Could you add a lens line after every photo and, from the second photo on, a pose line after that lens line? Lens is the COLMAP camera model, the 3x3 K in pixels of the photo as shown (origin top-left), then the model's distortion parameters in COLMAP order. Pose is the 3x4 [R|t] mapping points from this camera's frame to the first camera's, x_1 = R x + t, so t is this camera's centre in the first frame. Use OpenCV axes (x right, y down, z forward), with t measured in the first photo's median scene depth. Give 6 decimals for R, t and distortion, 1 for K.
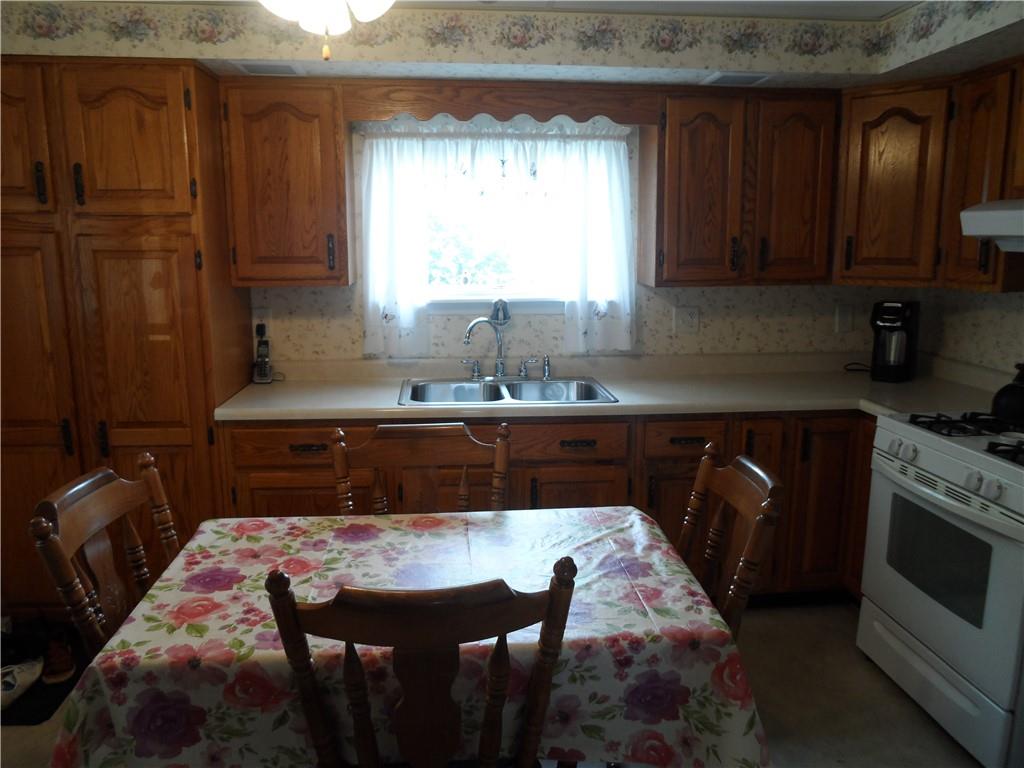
lens RADIAL K [[784.5, 0, 510.9], [0, 784.5, 401.5], [0, 0, 1]] dist [-0.060476, 0.057370]
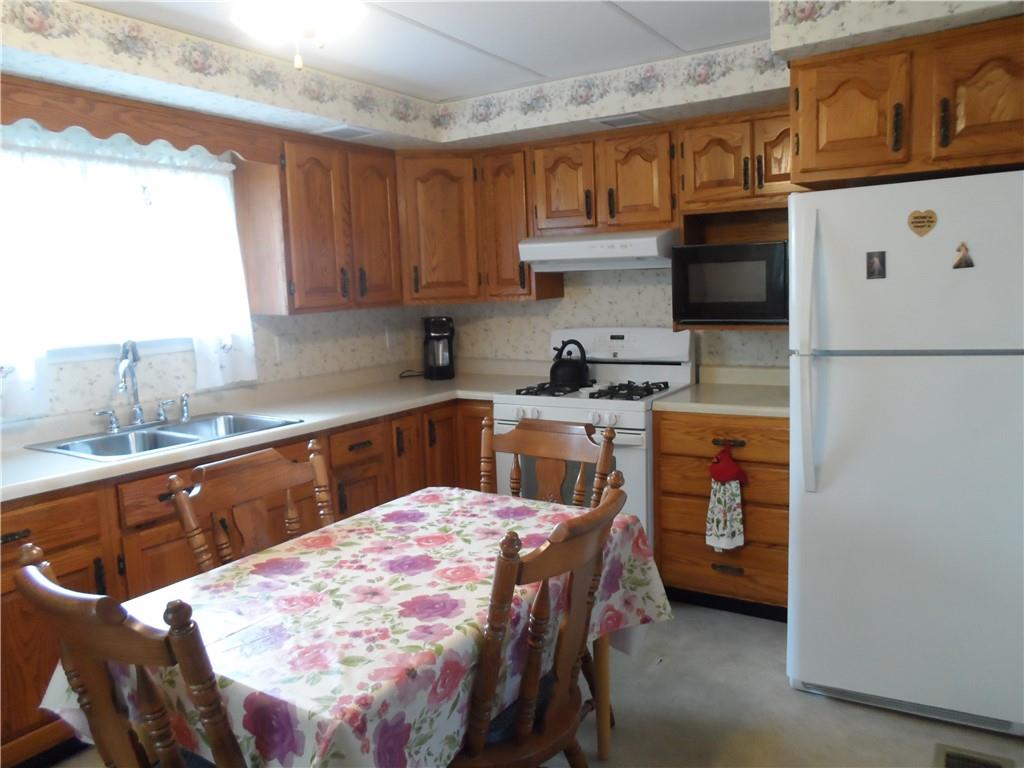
lens RADIAL K [[785.4, 0, 514.0], [0, 785.4, 402.3], [0, 0, 1]] dist [-0.059956, 0.069624]
pose [[0.608954, -0.135167, 0.781604, -0.510261], [0.188746, 0.981763, 0.022729, 0.004551], [-0.770422, 0.133684, 0.623361, 0.124043]]
